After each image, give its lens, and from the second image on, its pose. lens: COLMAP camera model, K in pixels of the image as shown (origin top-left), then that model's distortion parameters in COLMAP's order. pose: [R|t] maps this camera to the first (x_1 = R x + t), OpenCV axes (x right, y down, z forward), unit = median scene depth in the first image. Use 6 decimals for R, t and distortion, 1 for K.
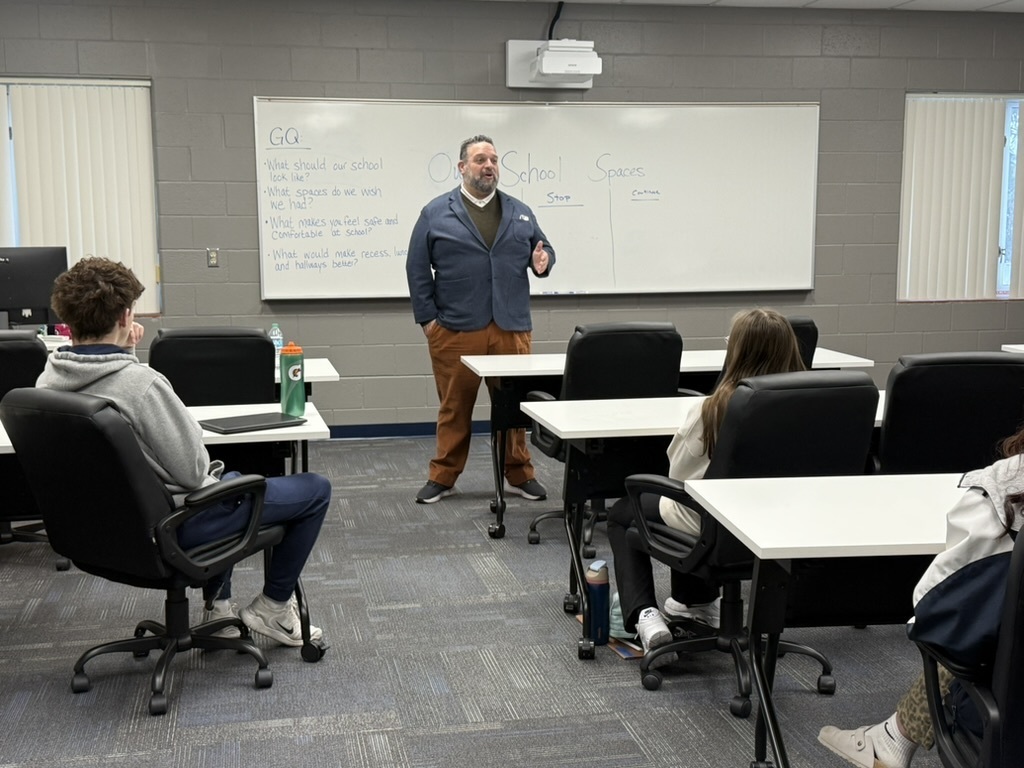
lens RADIAL K [[1311.8, 0, 512.4], [0, 1311.8, 386.0], [0, 0, 1]] dist [0.059769, 0.000000]
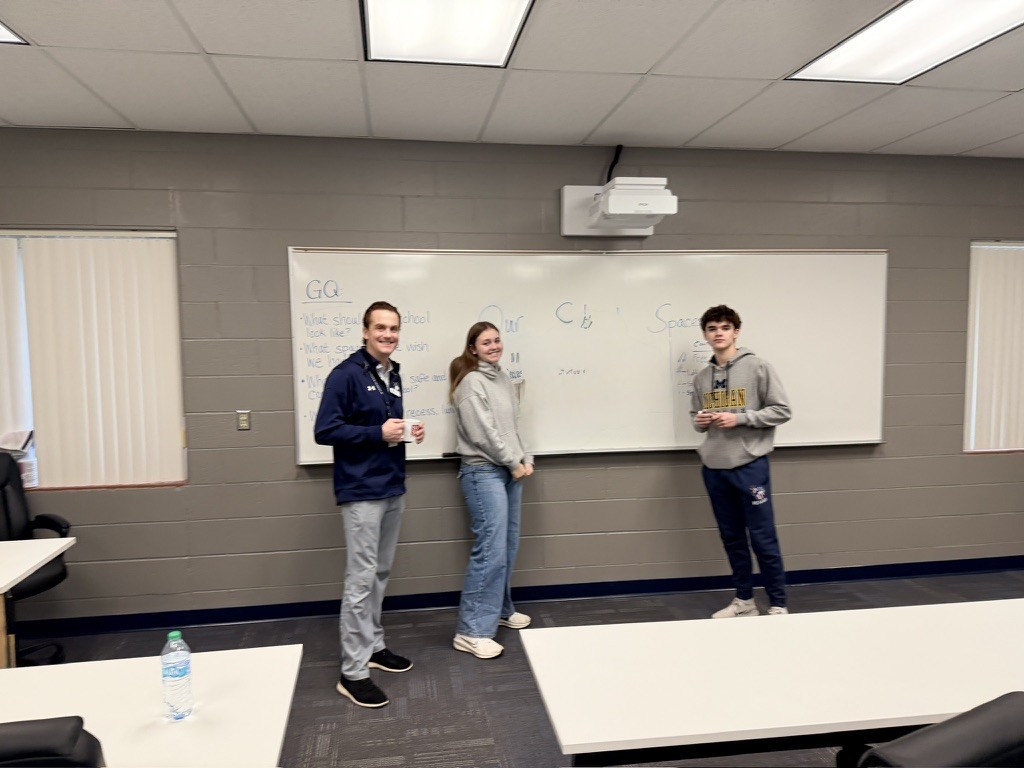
lens RADIAL K [[840.5, 0, 513.0], [0, 840.5, 384.5], [0, 0, 1]] dist [0.001842, -0.004466]
pose [[0.999268, -0.004268, -0.038006, -0.017408], [0.001423, 0.997216, -0.074553, -0.078019], [0.038219, 0.074445, 0.996493, 0.419105]]
